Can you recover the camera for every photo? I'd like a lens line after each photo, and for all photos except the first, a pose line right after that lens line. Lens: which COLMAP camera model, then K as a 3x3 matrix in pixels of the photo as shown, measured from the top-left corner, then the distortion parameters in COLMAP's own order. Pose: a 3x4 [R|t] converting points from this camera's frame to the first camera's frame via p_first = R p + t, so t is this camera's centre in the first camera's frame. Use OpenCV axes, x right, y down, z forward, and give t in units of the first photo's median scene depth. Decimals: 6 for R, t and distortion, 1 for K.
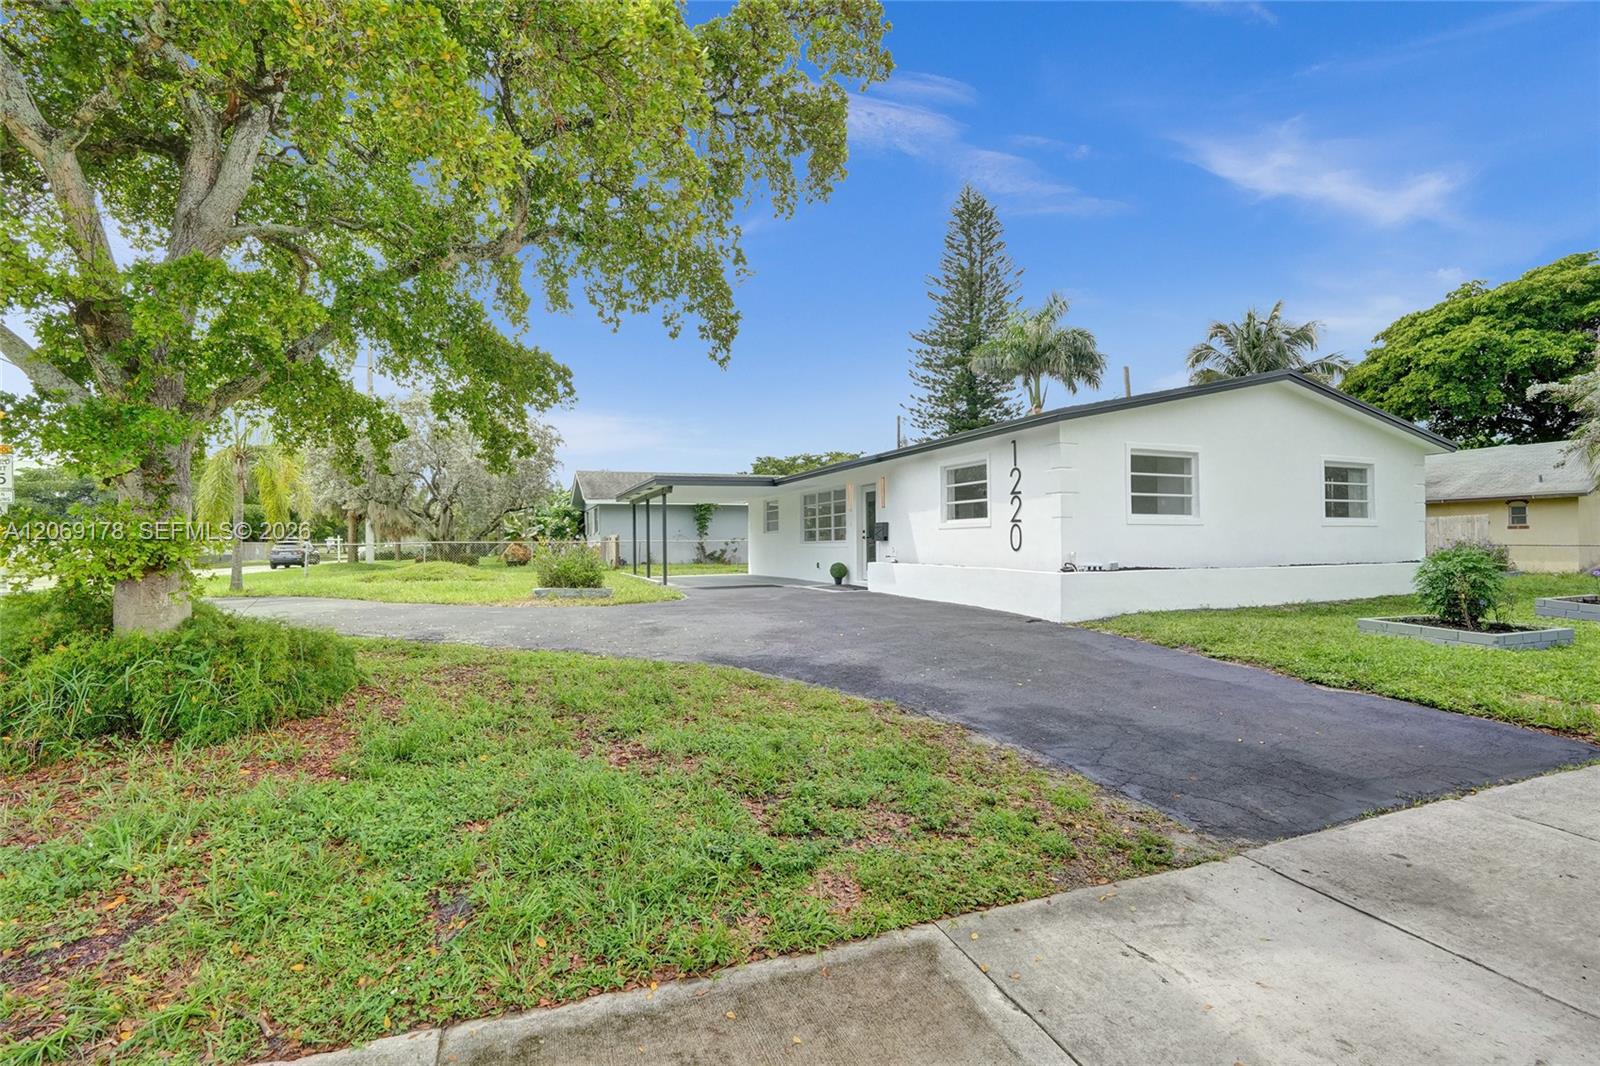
lens RADIAL K [[738.0, 0, 811.5], [0, 738.0, 547.7], [0, 0, 1]] dist [-0.008338, 0.005493]
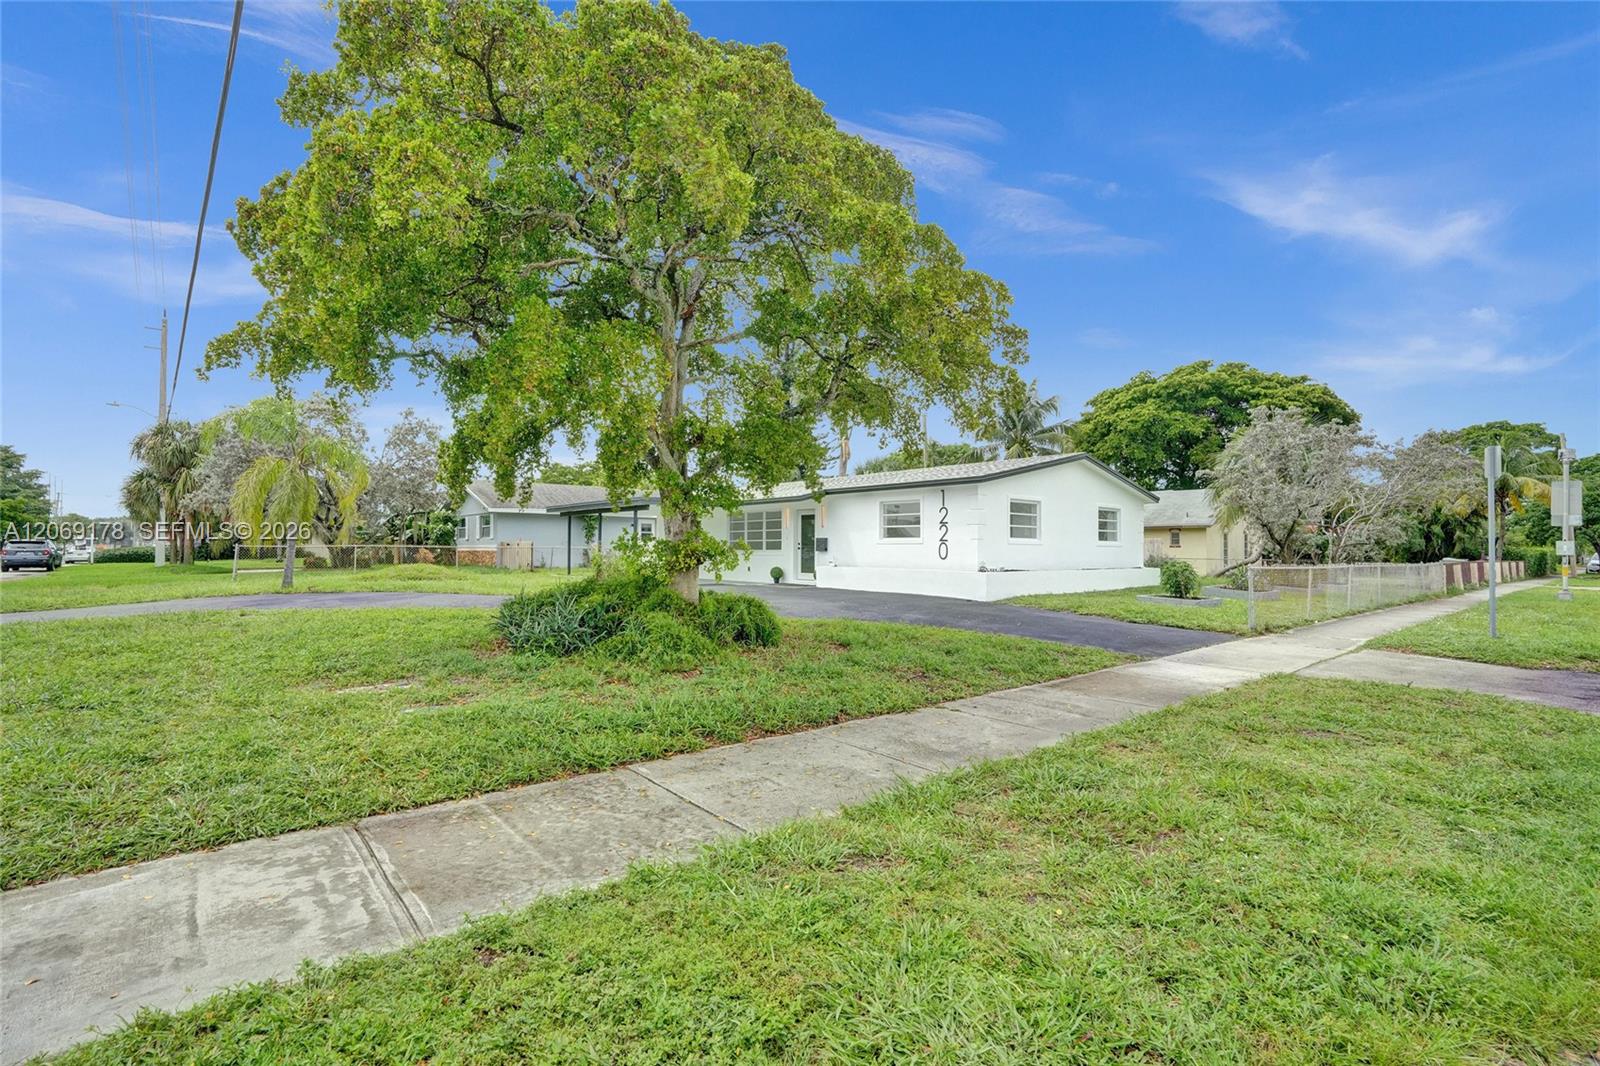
lens RADIAL K [[738.0, 0, 804.7], [0, 738.0, 557.3], [0, 0, 1]] dist [-0.008338, 0.005493]
pose [[0.948308, 0.009242, 0.317216, -0.243662], [-0.010488, 0.999943, 0.002223, -0.000276], [-0.317178, -0.005435, 0.948351, -0.196608]]
